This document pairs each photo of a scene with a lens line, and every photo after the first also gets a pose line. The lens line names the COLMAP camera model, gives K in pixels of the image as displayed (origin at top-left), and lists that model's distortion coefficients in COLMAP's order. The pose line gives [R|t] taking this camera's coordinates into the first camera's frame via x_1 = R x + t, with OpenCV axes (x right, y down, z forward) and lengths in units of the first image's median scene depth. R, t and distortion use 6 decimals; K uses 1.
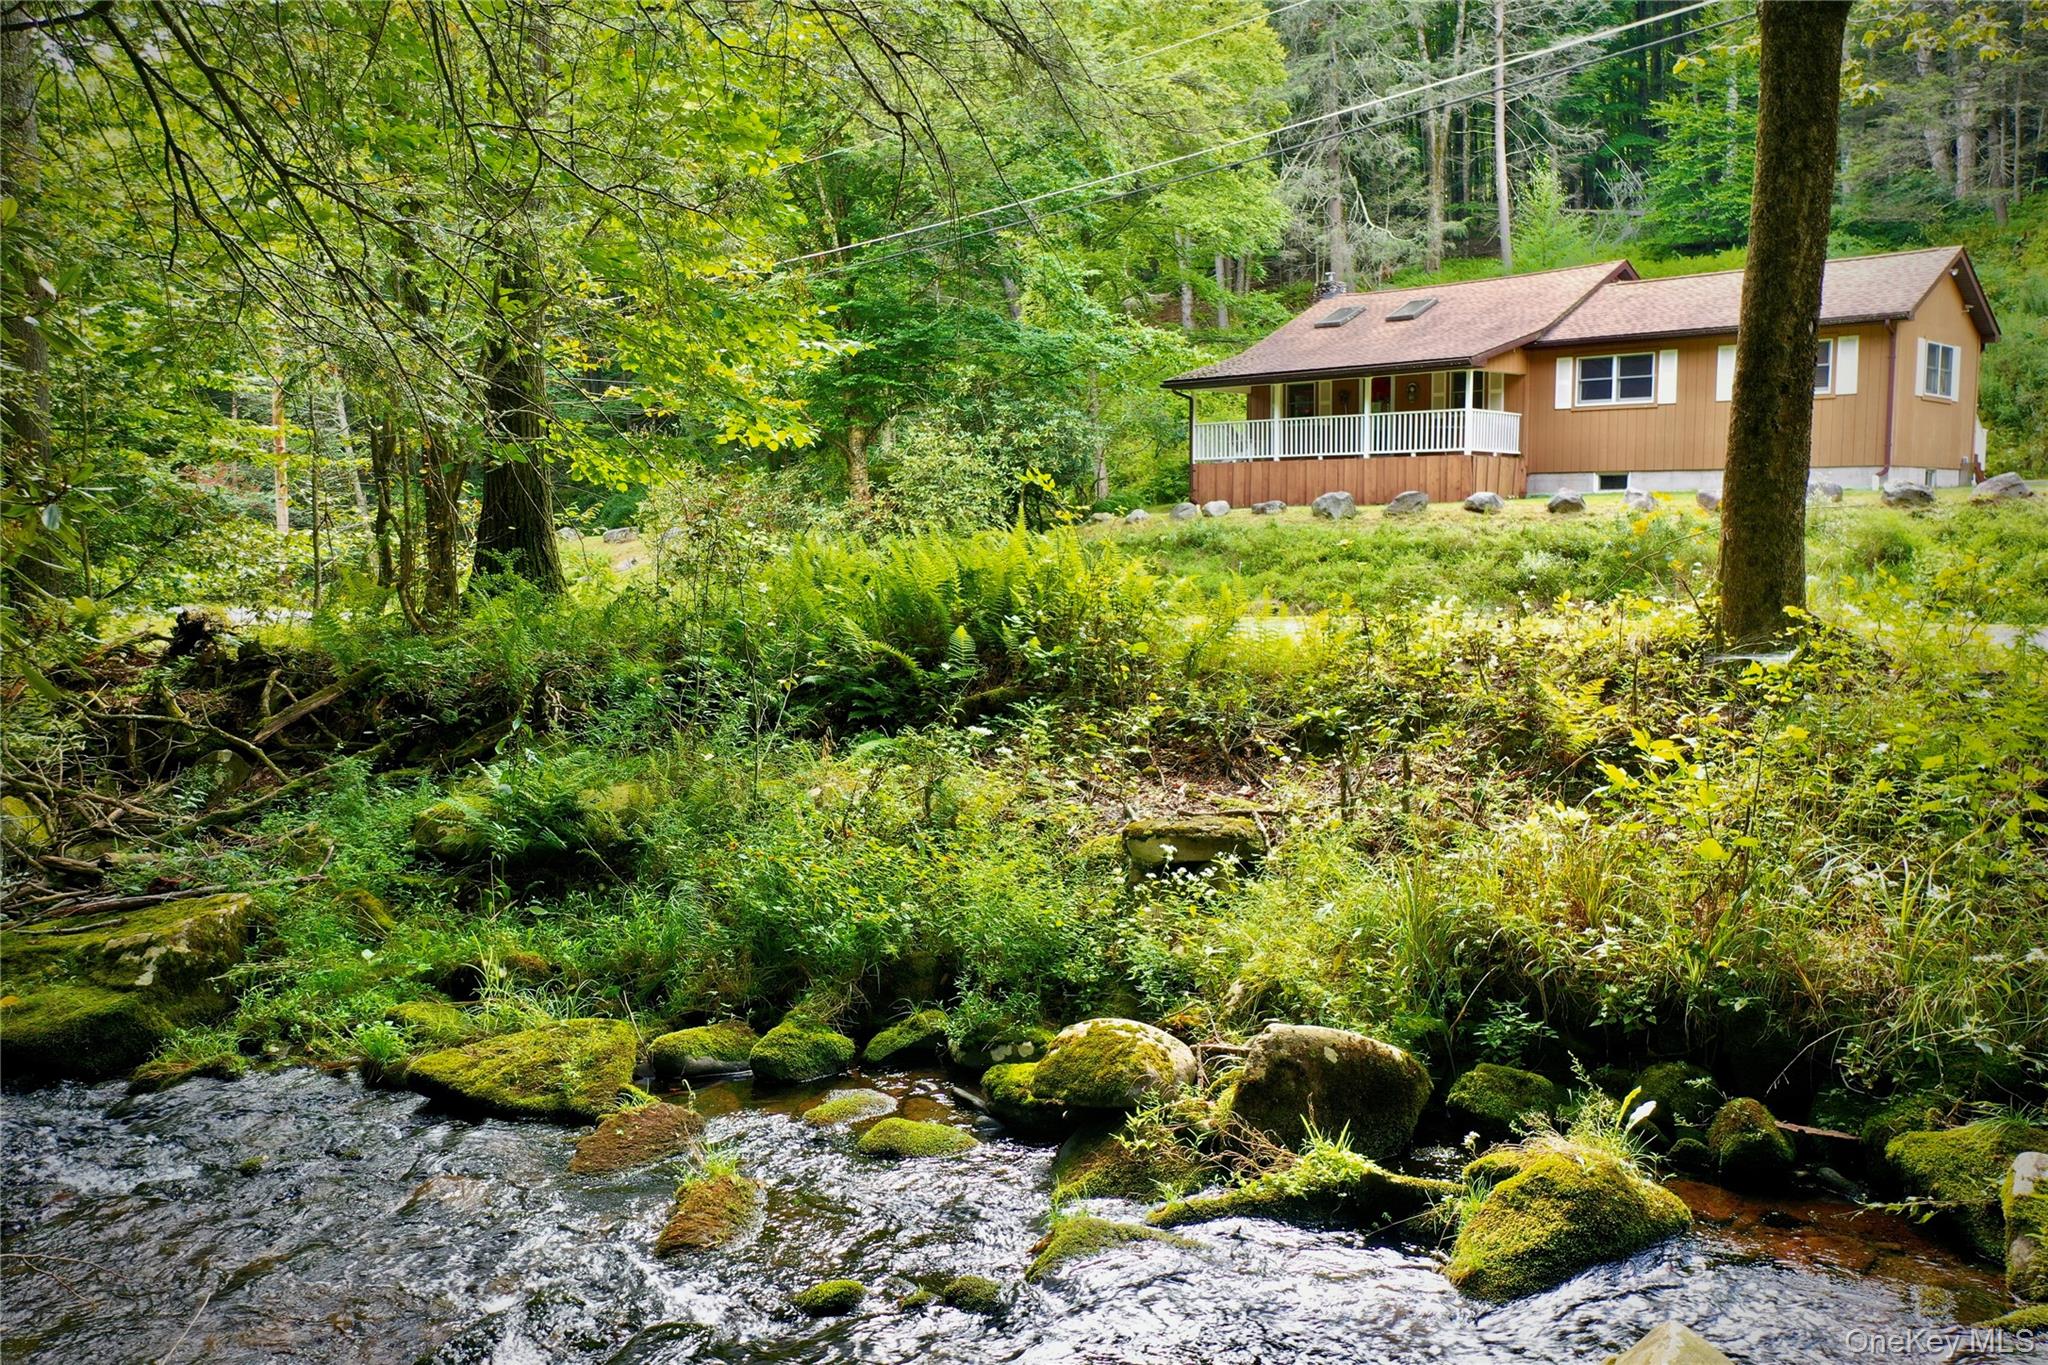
lens RADIAL K [[1615.9, 0, 1024.0], [0, 1615.9, 682.5], [0, 0, 1]] dist [-0.007572, -0.001806]
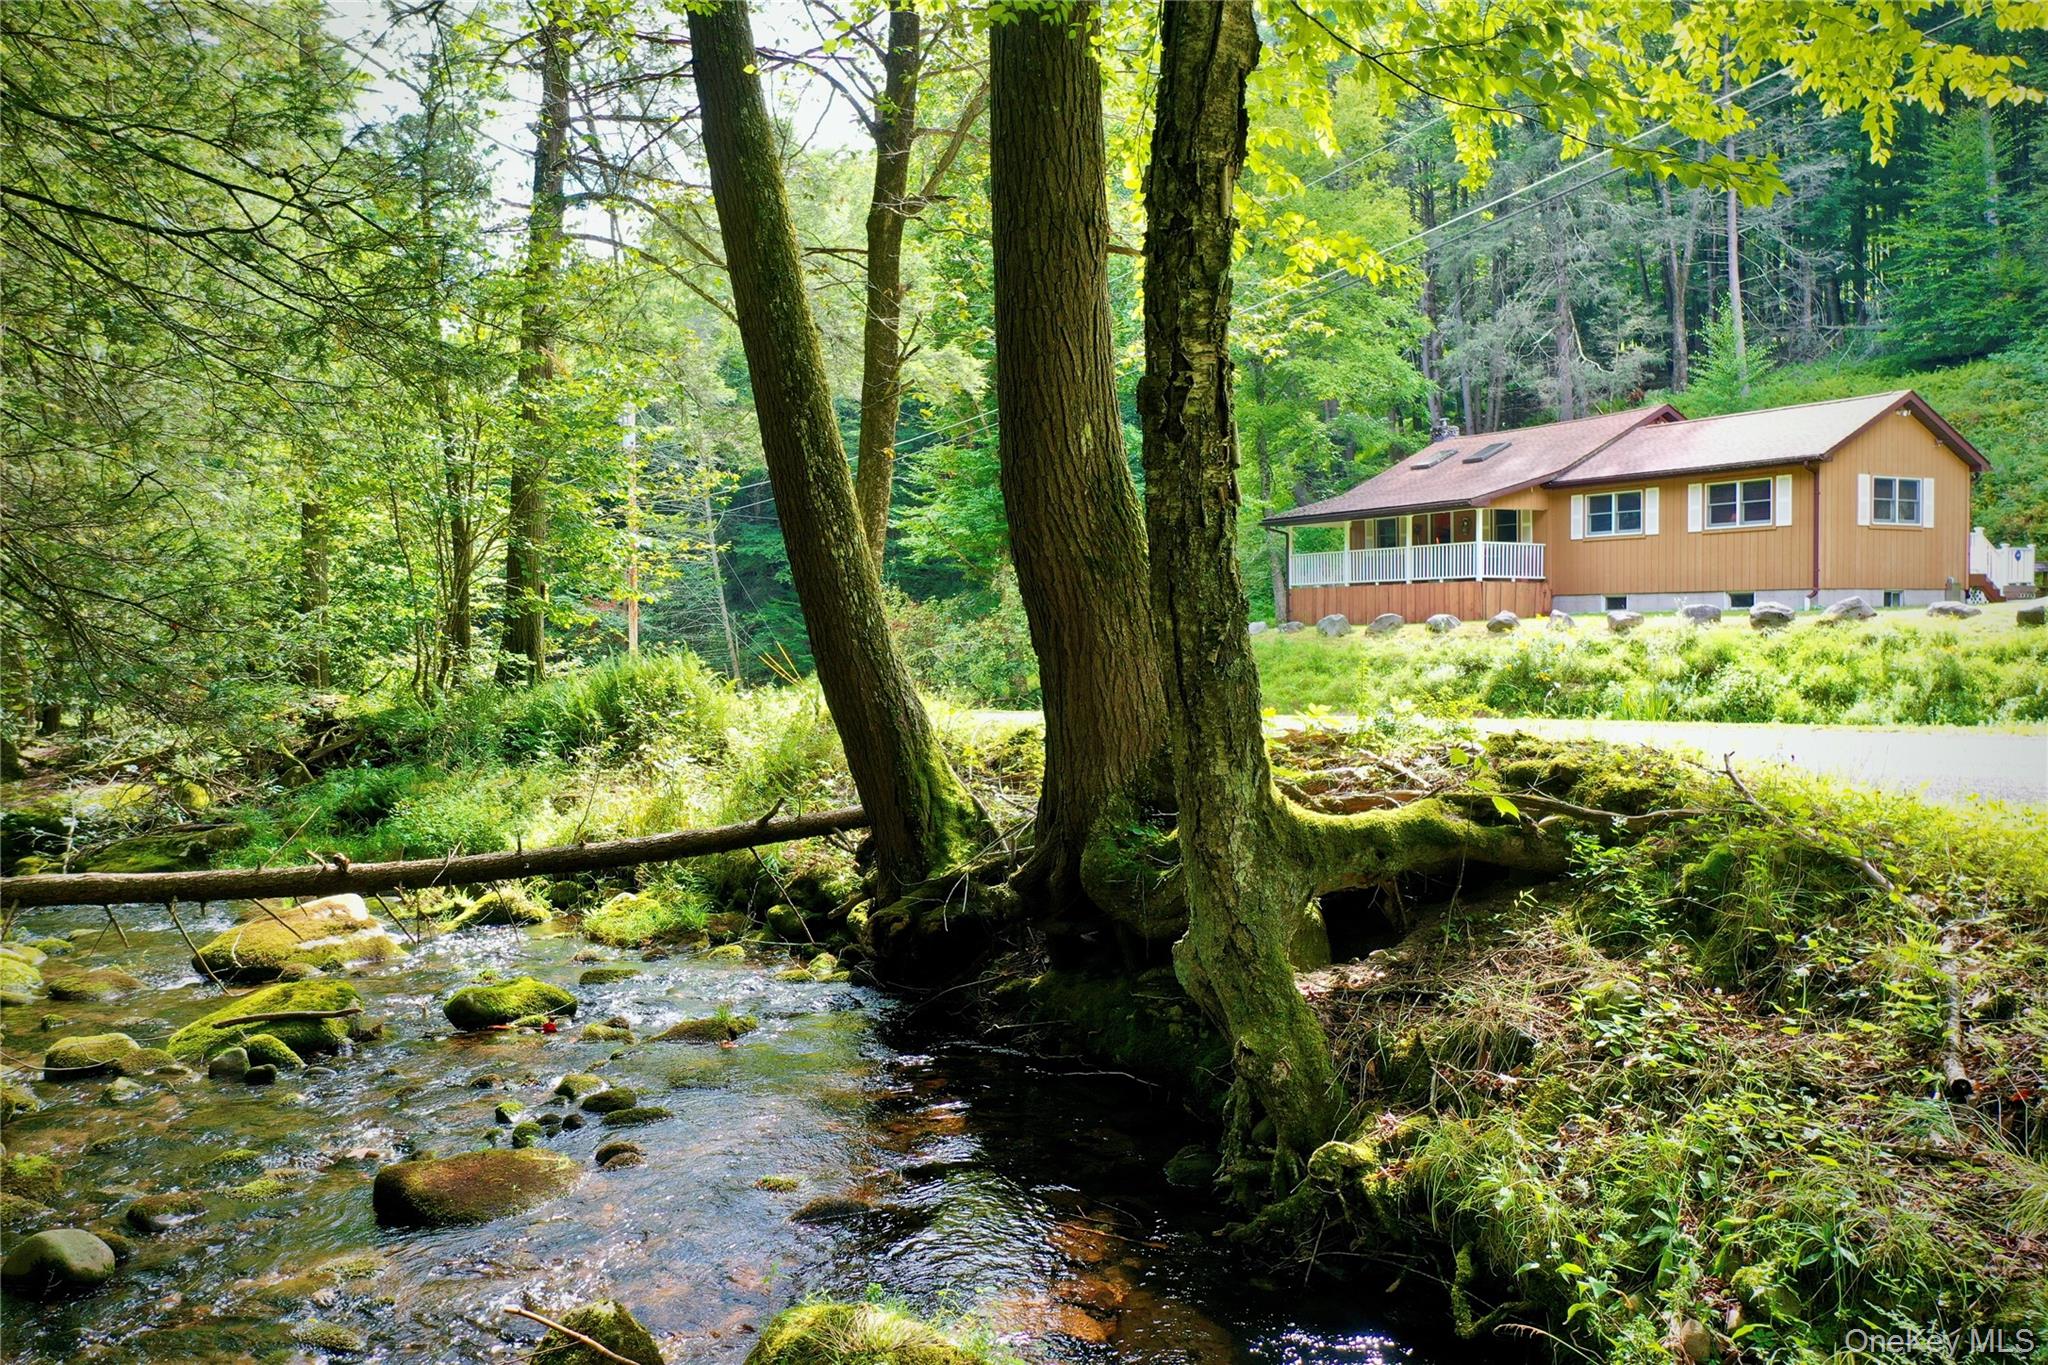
lens RADIAL K [[1615.9, 0, 1024.0], [0, 1615.9, 682.5], [0, 0, 1]] dist [-0.007572, -0.001806]
pose [[0.959734, 0.006713, -0.280832, 0.284060], [-0.025493, 0.997671, -0.063271, 0.013527], [0.279753, 0.067882, 0.957669, -0.198140]]
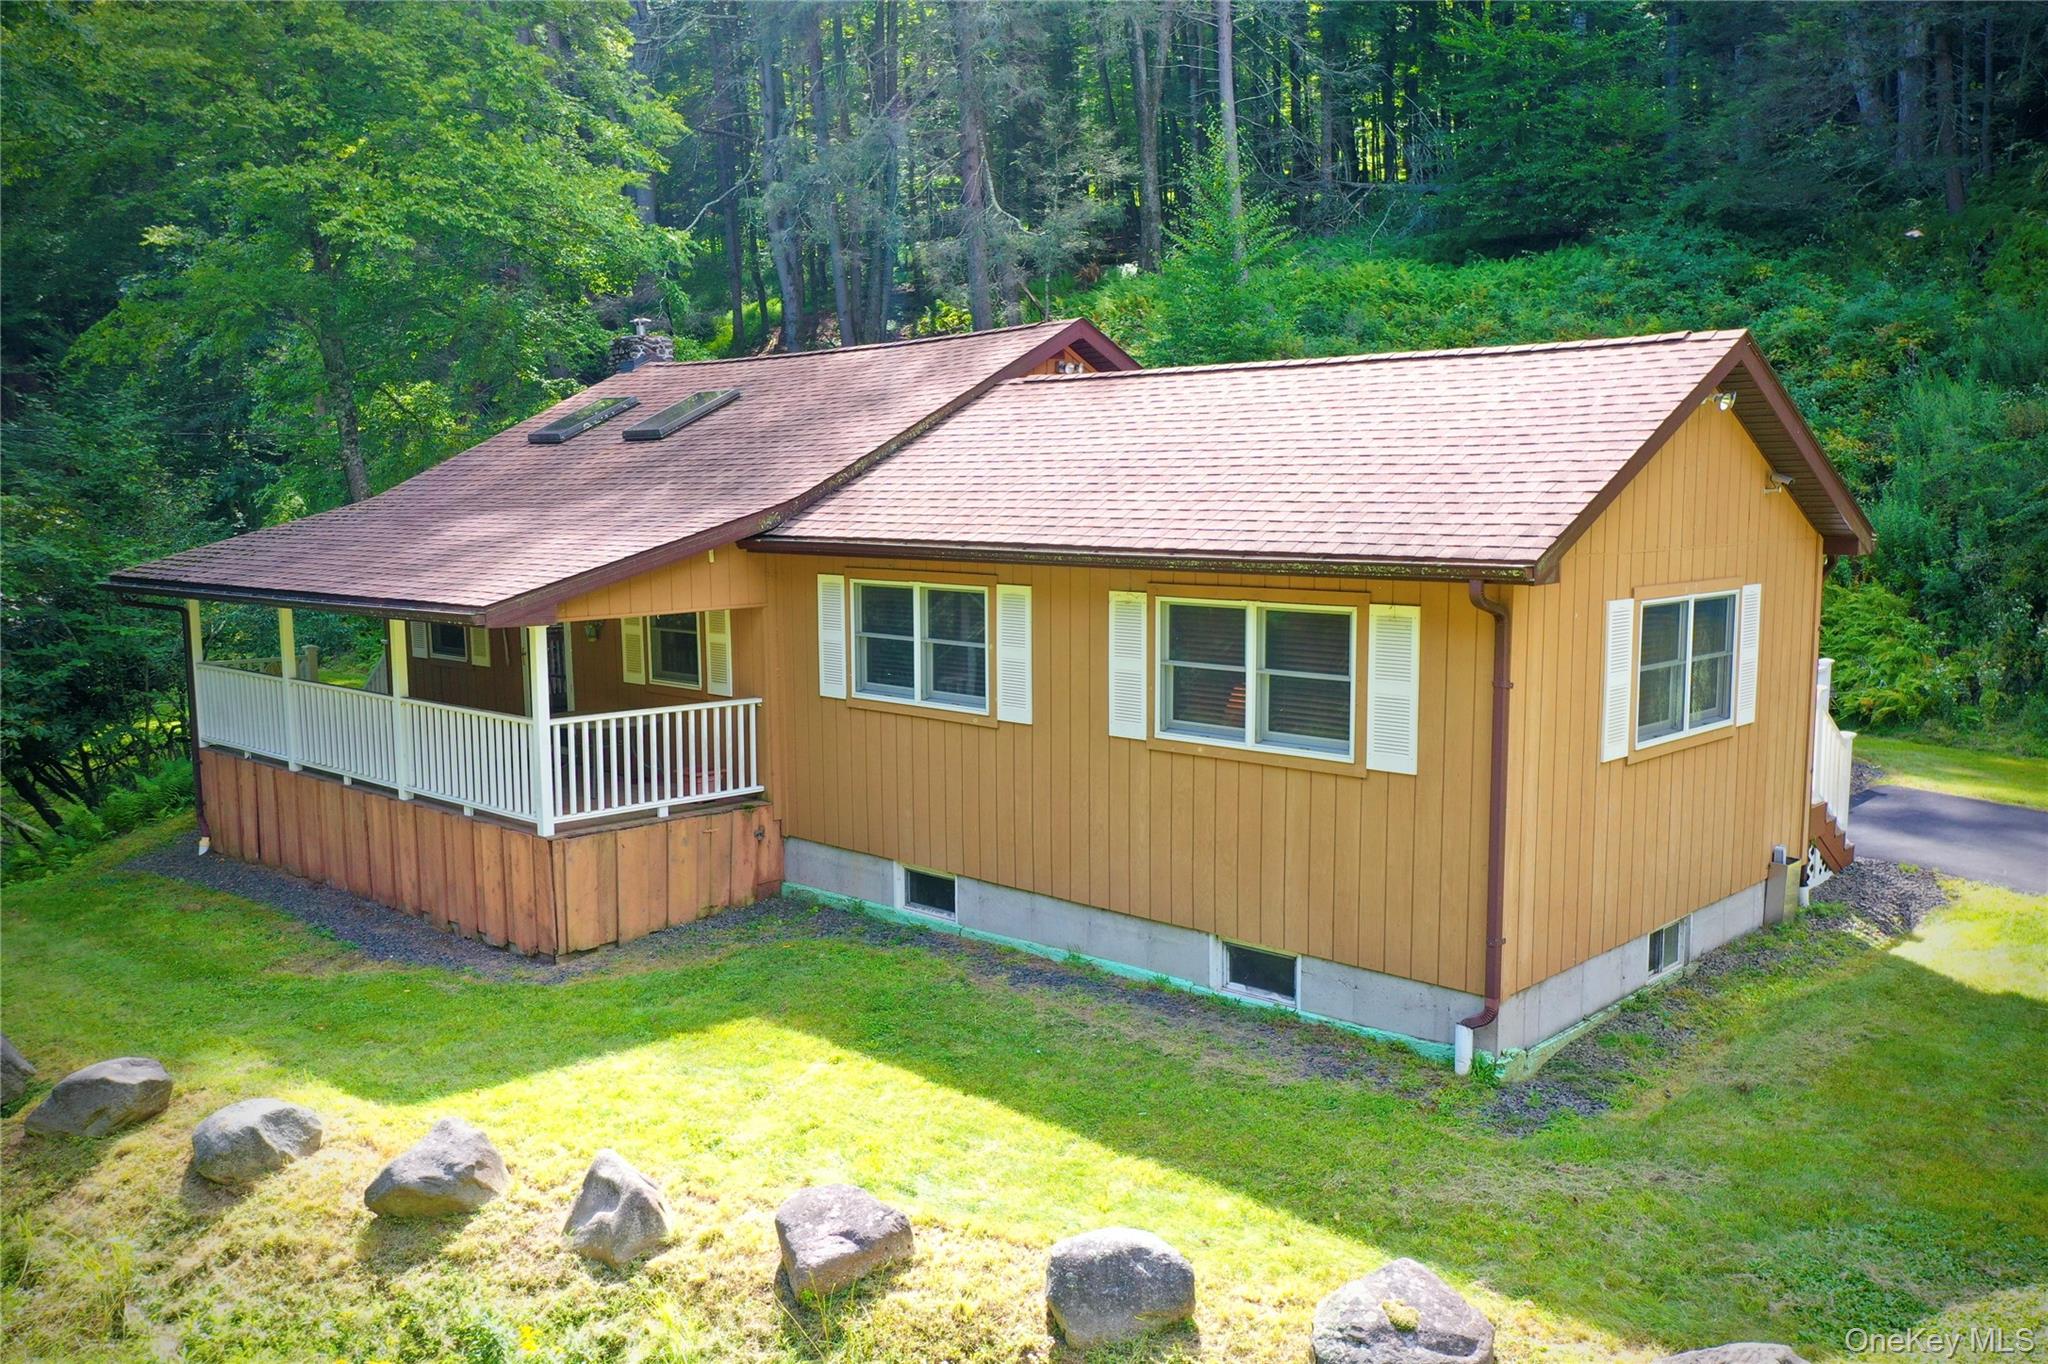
lens RADIAL K [[1681.8, 0, 1046.5], [0, 1681.8, 688.5], [0, 0, 1]] dist [-0.020935, 0.000167]
pose [[0.999645, -0.001868, 0.026594, 0.382449], [0.001457, 0.999879, 0.015486, -0.181103], [-0.026620, -0.015441, 0.999526, 0.578007]]
